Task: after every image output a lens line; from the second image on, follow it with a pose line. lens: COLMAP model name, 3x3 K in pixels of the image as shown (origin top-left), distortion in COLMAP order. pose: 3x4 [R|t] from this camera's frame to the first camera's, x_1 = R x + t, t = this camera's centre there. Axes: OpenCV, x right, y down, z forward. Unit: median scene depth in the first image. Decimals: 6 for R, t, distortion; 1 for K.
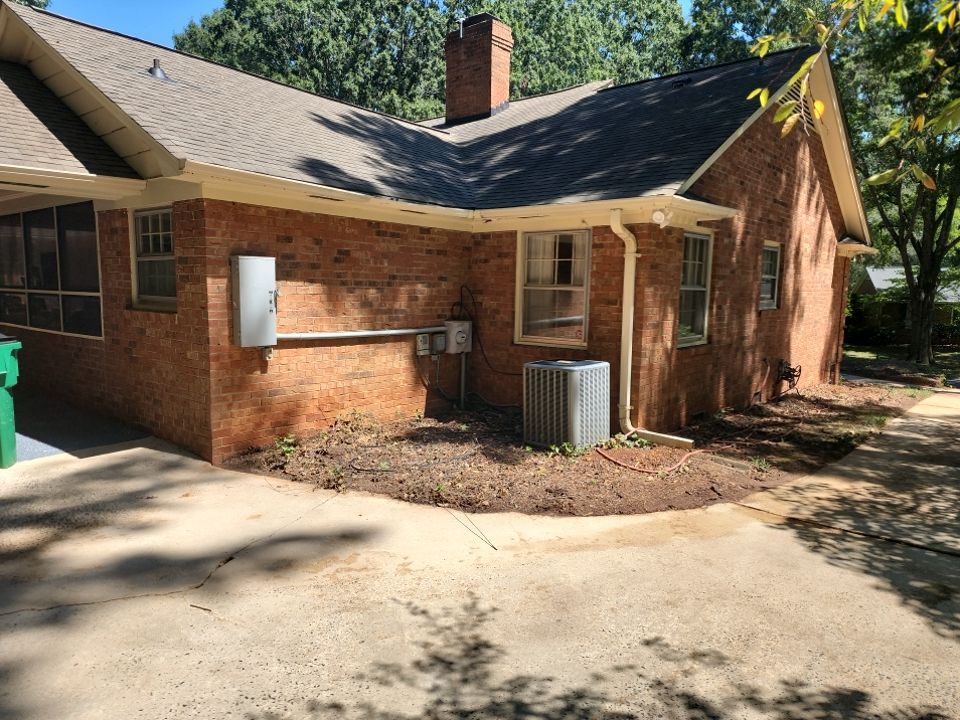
lens RADIAL K [[618.9, 0, 480.0], [0, 618.9, 360.0], [0, 0, 1]] dist [0.072757, -0.048424]
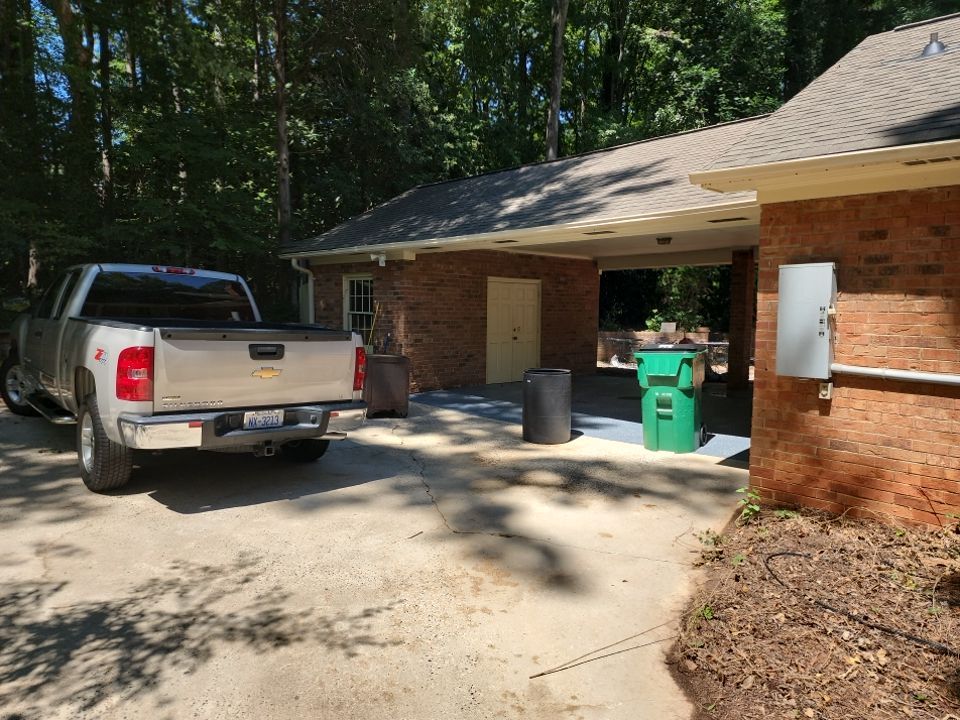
lens RADIAL K [[618.9, 0, 480.0], [0, 618.9, 360.0], [0, 0, 1]] dist [0.072757, -0.048424]
pose [[-0.075168, 0.068613, -0.994808, 0.497684], [-0.131732, 0.988203, 0.078111, -0.056203], [0.988431, 0.136920, -0.065242, 0.694902]]
